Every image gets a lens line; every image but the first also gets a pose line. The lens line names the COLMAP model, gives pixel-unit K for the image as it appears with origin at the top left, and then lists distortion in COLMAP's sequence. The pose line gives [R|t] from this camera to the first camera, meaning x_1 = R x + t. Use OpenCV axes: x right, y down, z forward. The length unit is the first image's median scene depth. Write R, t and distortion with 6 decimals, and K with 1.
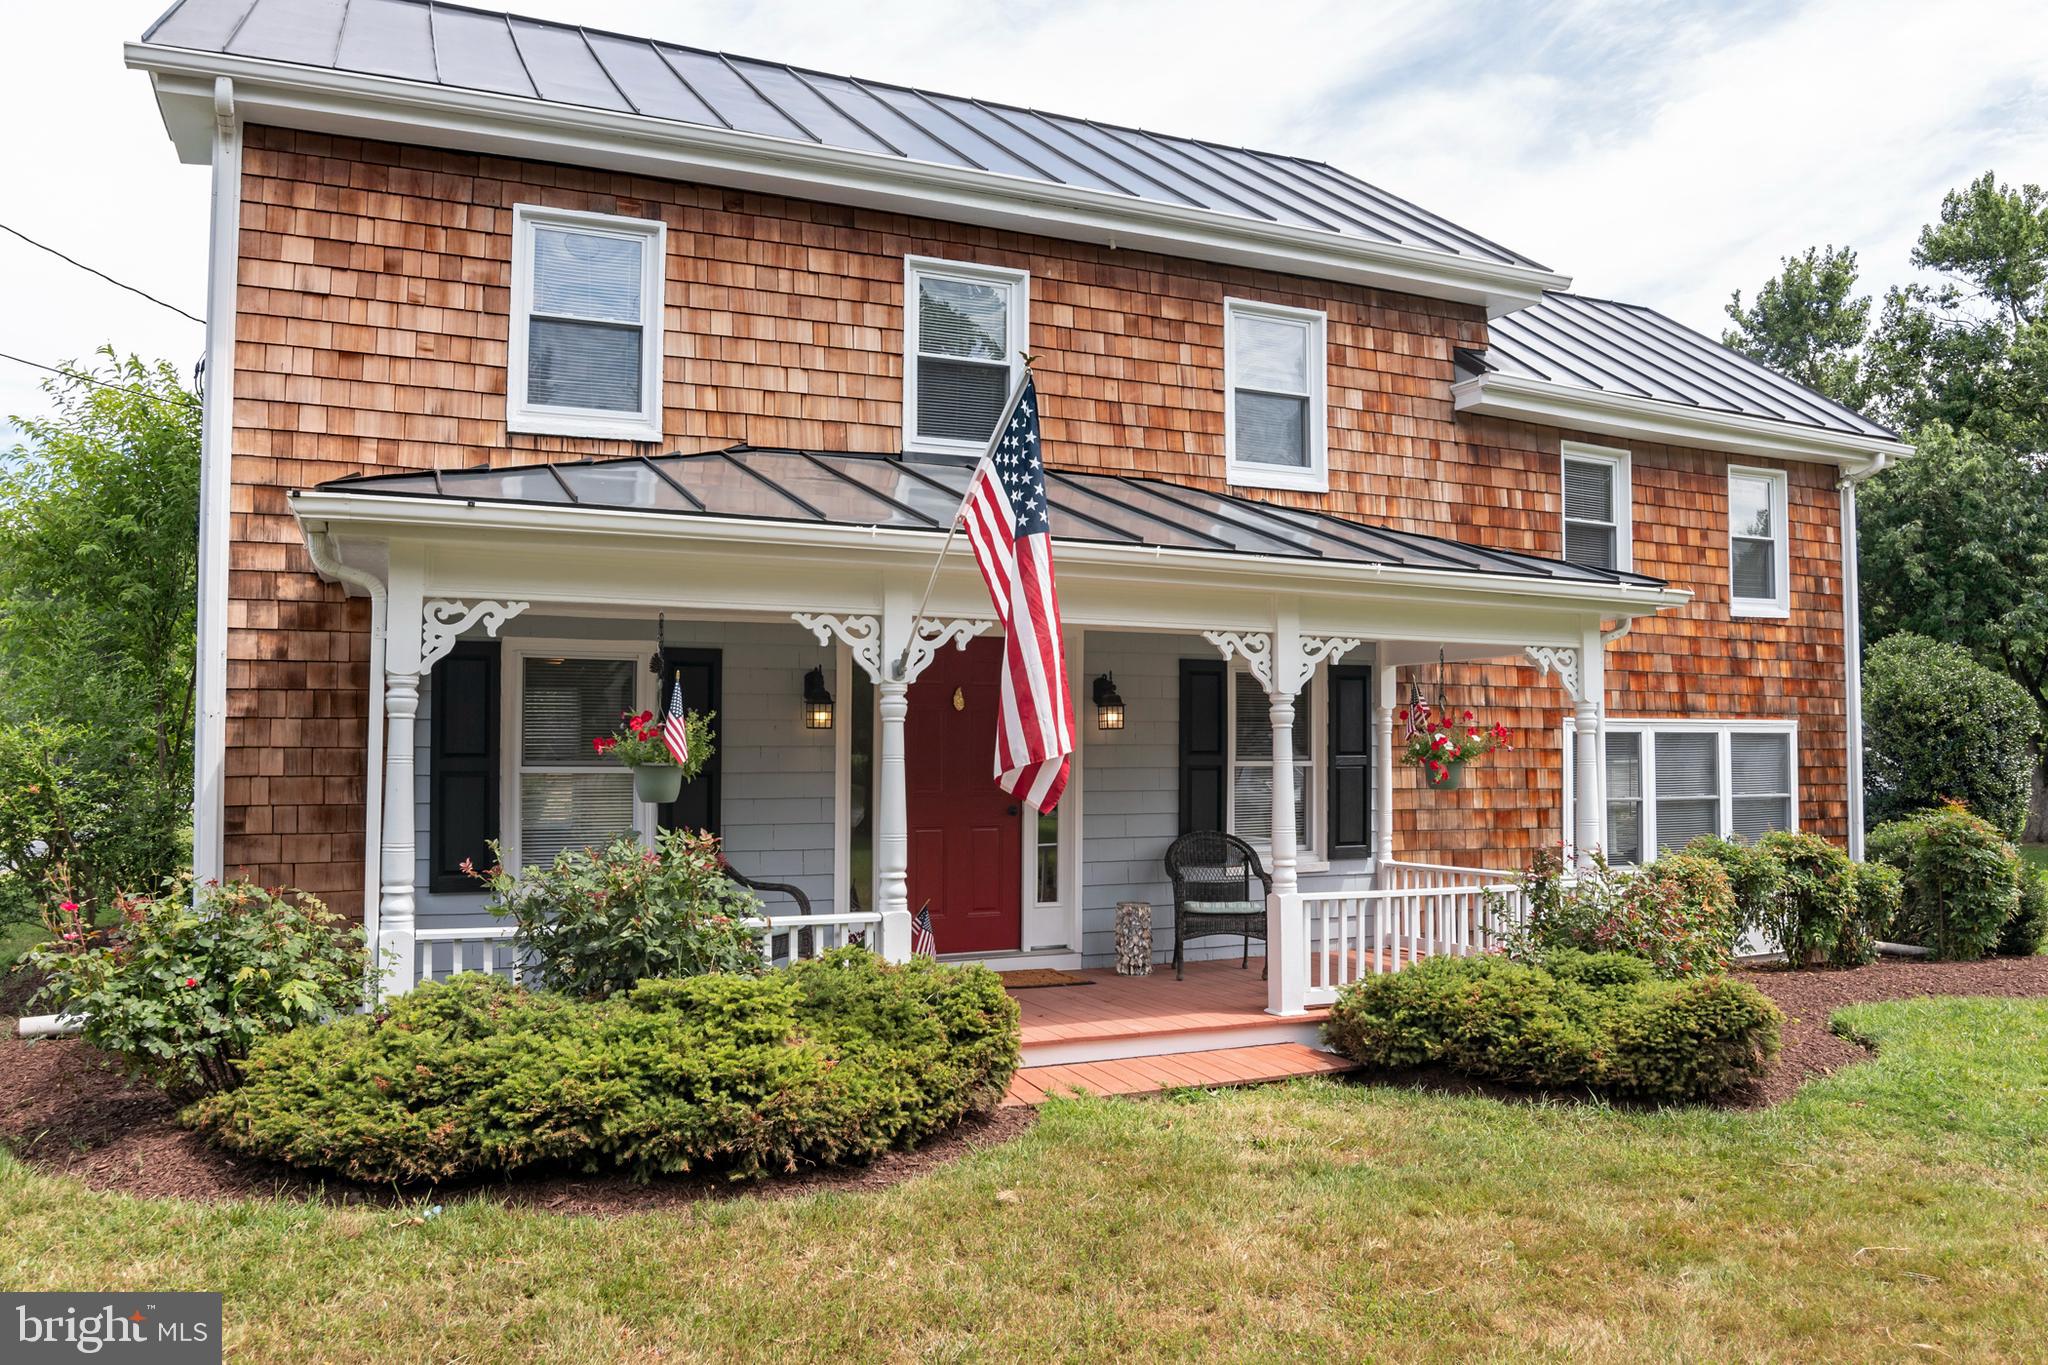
lens RADIAL K [[1404.7, 0, 995.2], [0, 1404.7, 713.8], [0, 0, 1]] dist [-0.071384, 0.000453]
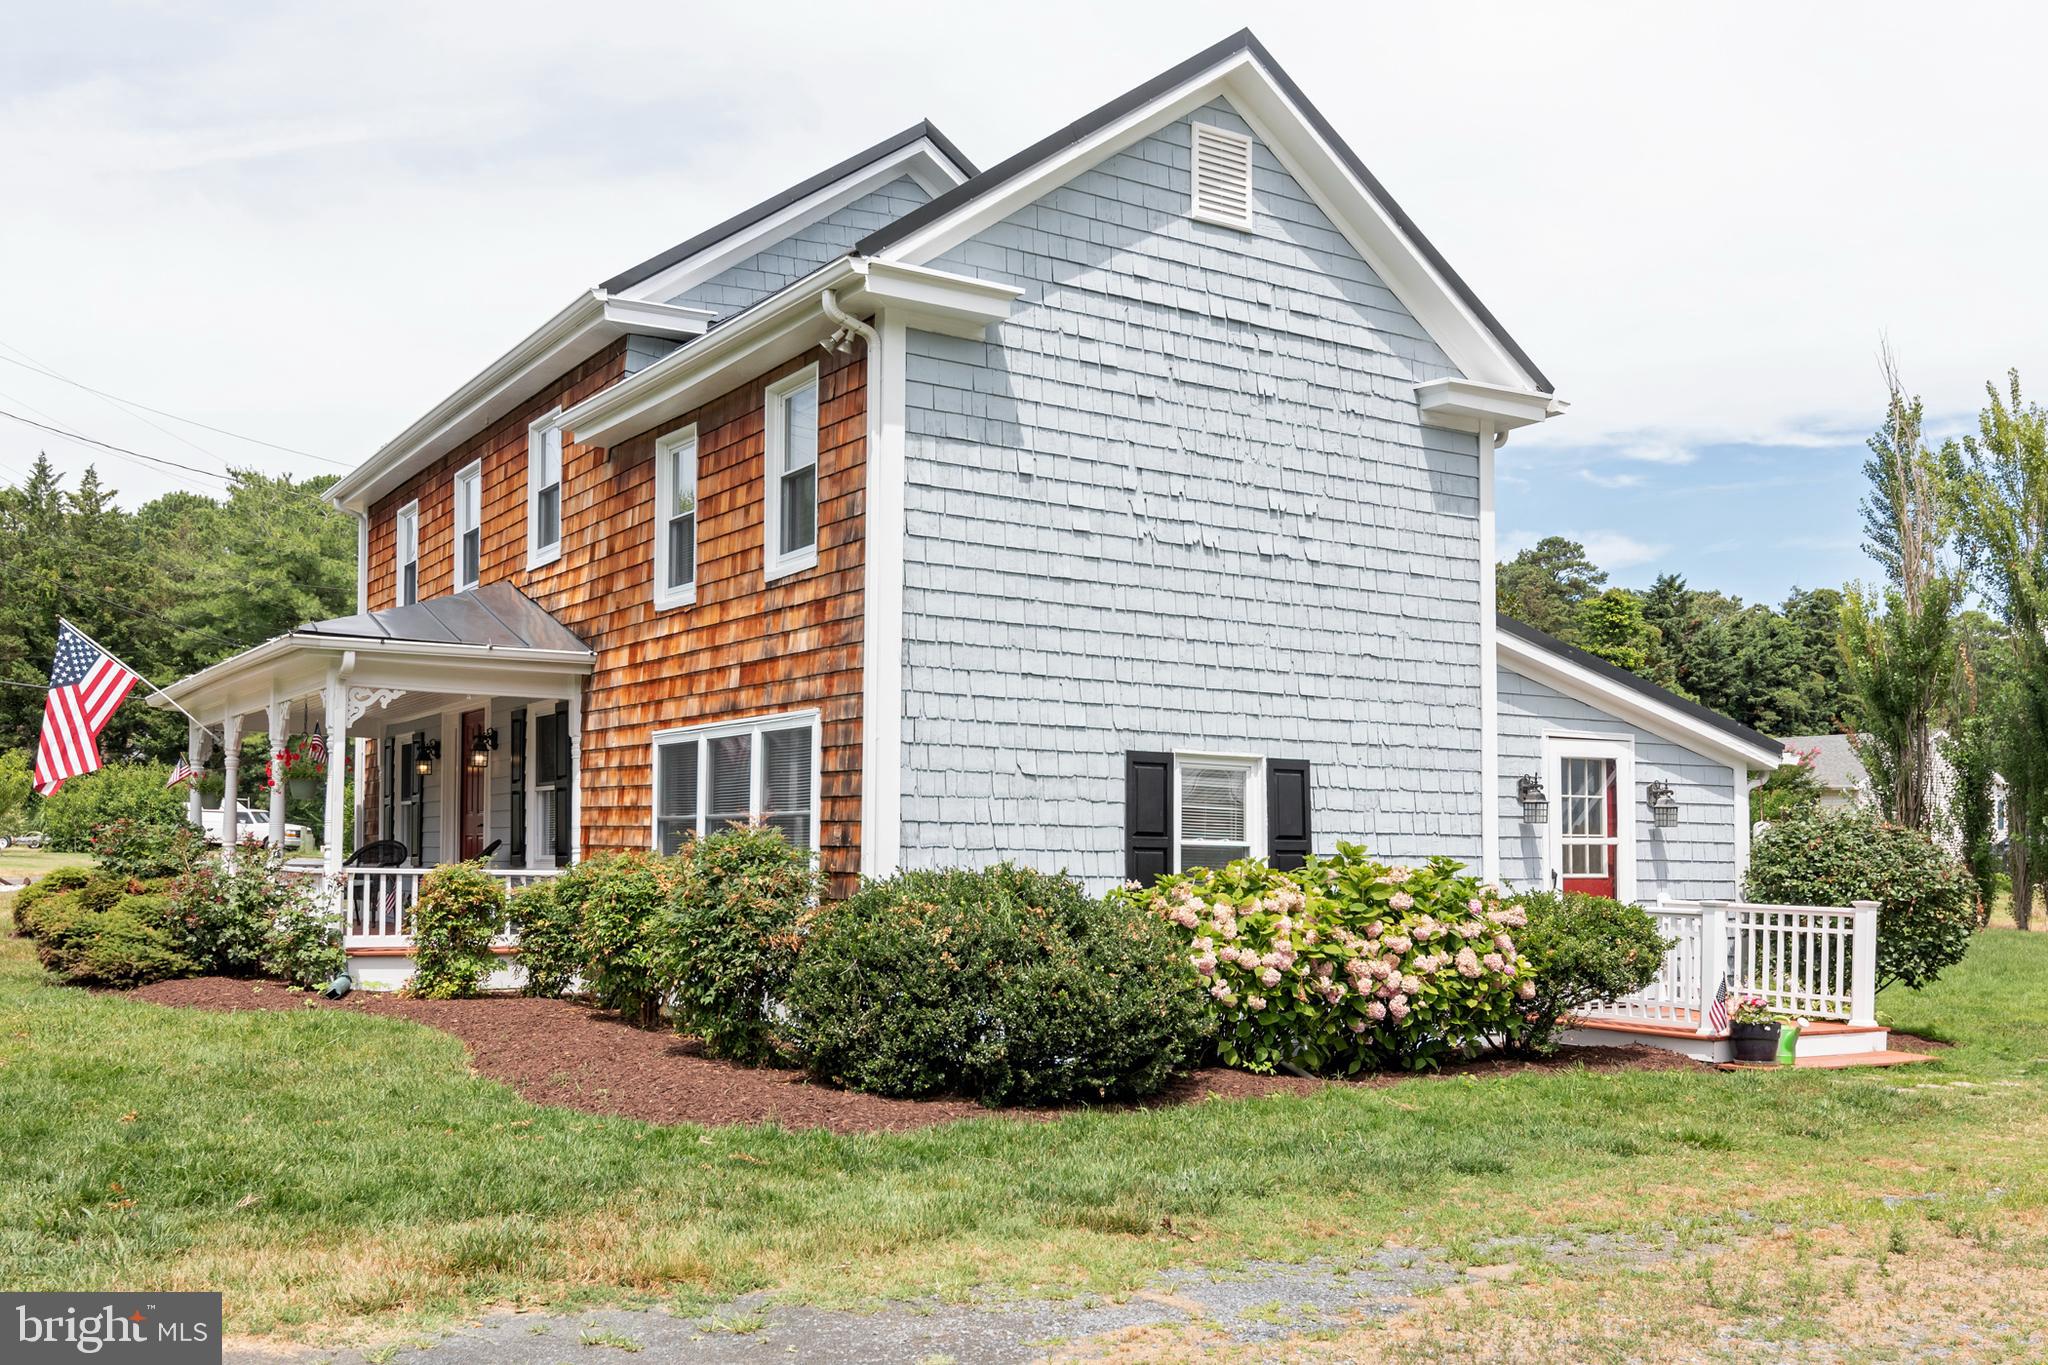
lens RADIAL K [[1821.9, 0, 1128.7], [0, 1821.9, 797.0], [0, 0, 1]] dist [0.017303, -0.000668]
pose [[0.197118, -0.029139, -0.979947, 1.939234], [0.021800, 0.999441, -0.025334, 0.098840], [0.980137, -0.016369, 0.197643, 1.222468]]
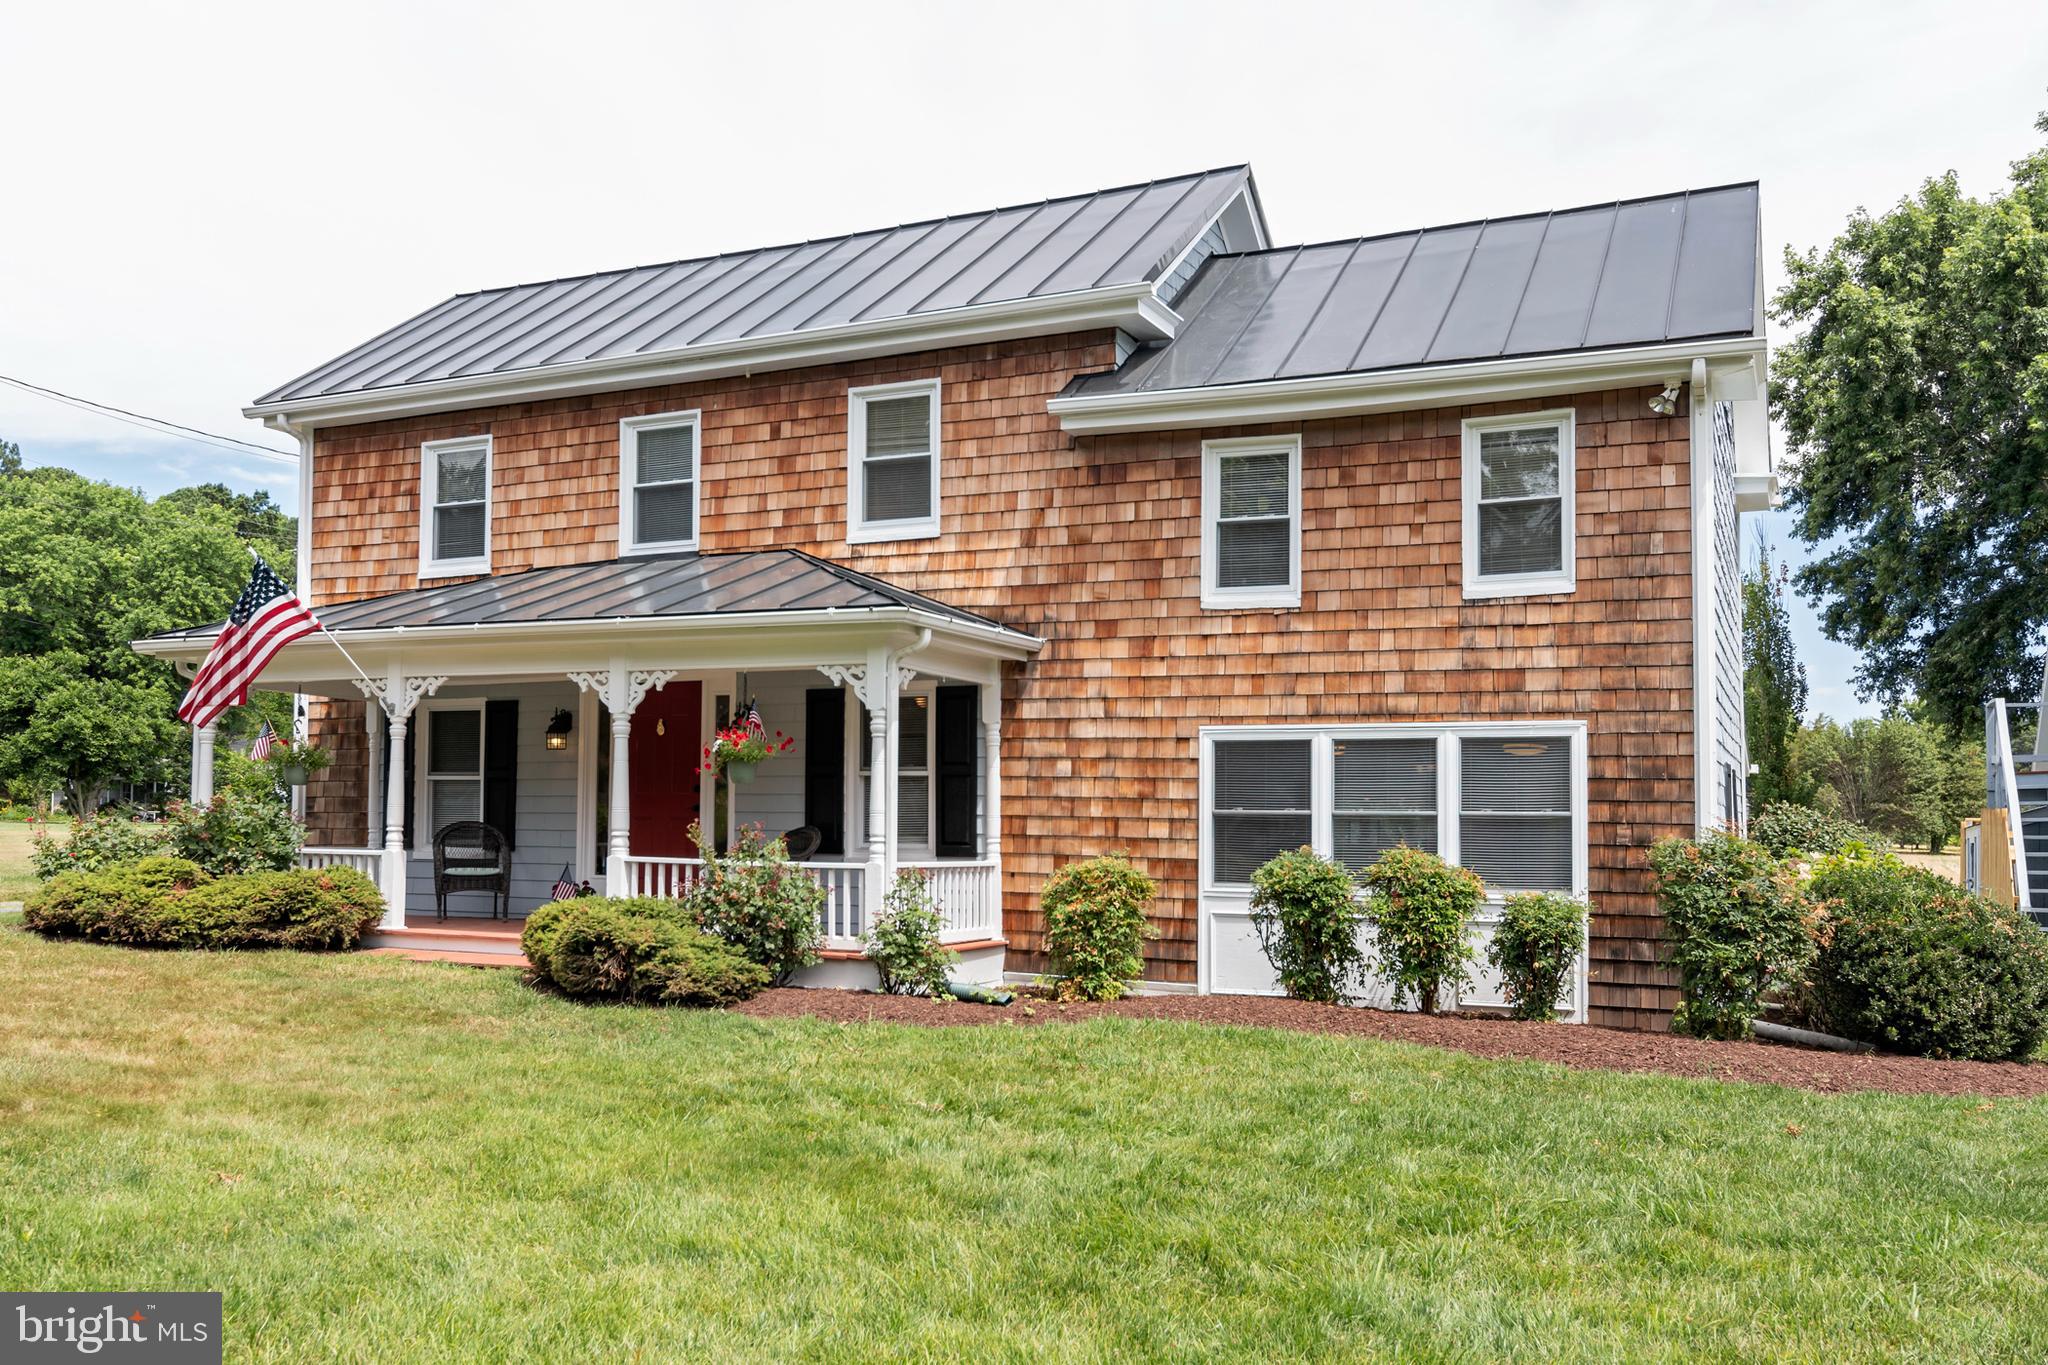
lens RADIAL K [[1708.7, 0, 1014.4], [0, 1708.7, 753.1], [0, 0, 1]] dist [-0.005381, 0.024502]
pose [[0.670197, -0.025026, -0.741761, 1.381638], [0.010737, 0.999654, -0.024026, 0.056193], [0.742105, 0.008138, 0.670234, 0.113503]]
